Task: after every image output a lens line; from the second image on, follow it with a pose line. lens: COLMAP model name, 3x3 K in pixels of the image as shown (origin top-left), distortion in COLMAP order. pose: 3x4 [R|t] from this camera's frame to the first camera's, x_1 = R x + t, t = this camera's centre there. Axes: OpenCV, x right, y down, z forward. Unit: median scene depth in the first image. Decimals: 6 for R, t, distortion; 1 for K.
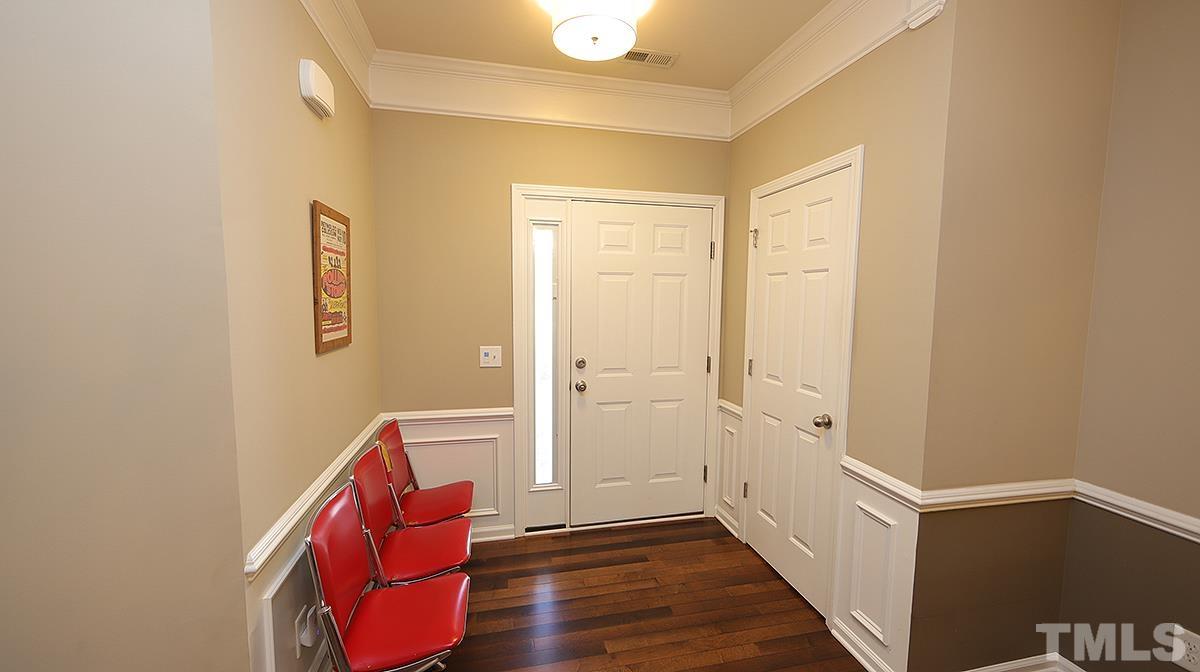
lens RADIAL K [[470.0, 0, 601.7], [0, 470.0, 334.2], [0, 0, 1]] dist [0.006972, -0.000066]
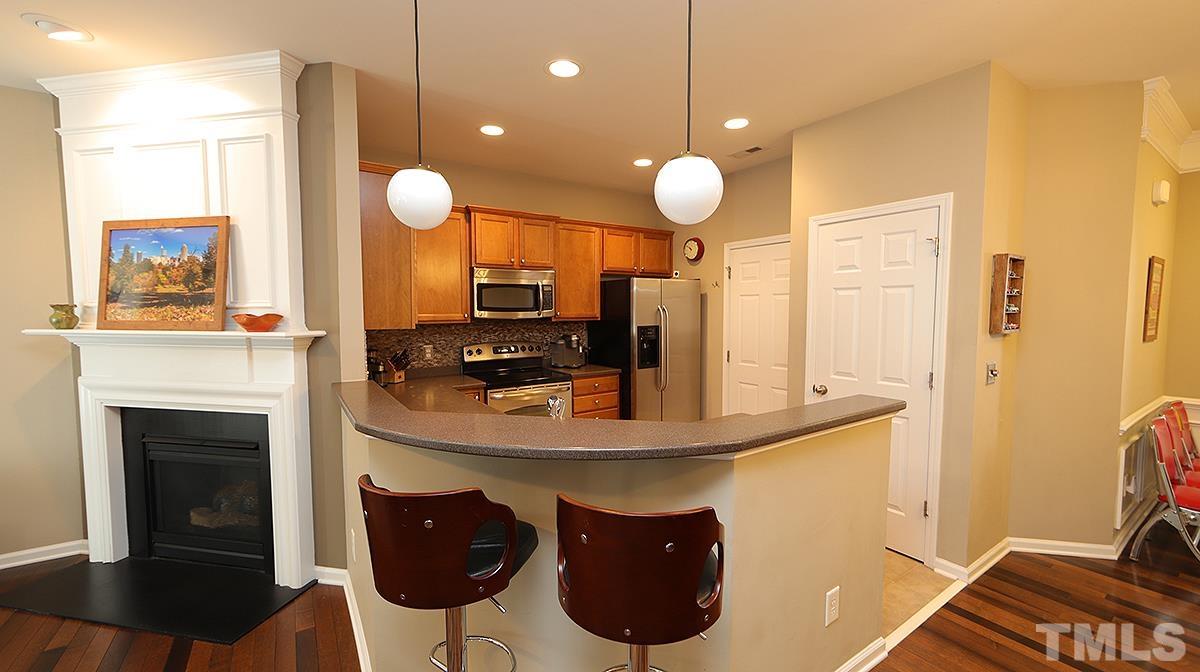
lens RADIAL K [[470.0, 0, 599.6], [0, 470.0, 338.0], [0, 0, 1]] dist [0.006972, -0.000066]
pose [[0.354475, 0.044239, -0.934018, 0.275534], [-0.073320, 0.997120, 0.019402, 0.117249], [0.932187, 0.061605, 0.356697, -1.266505]]
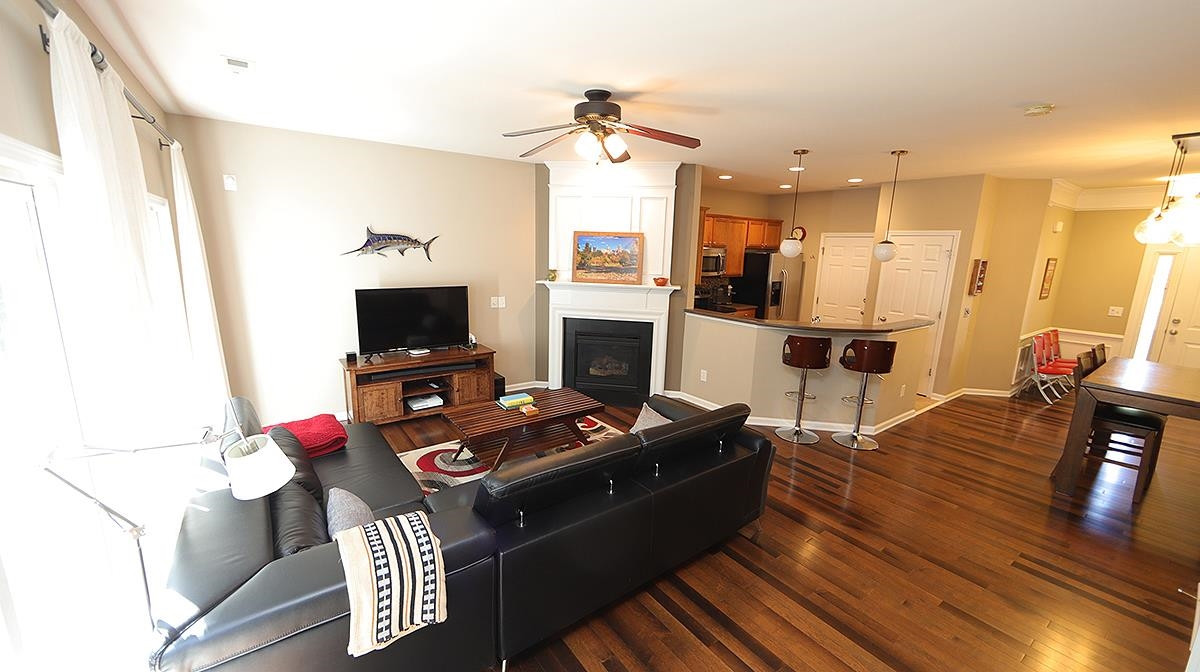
lens RADIAL K [[466.4, 0, 601.9], [0, 466.4, 338.6], [0, 0, 1]] dist [0.002262, -0.000236]
pose [[0.384578, 0.179977, -0.905377, 1.172476], [-0.101992, 0.983088, 0.152102, 0.111311], [0.917441, 0.033847, 0.396431, -2.906780]]
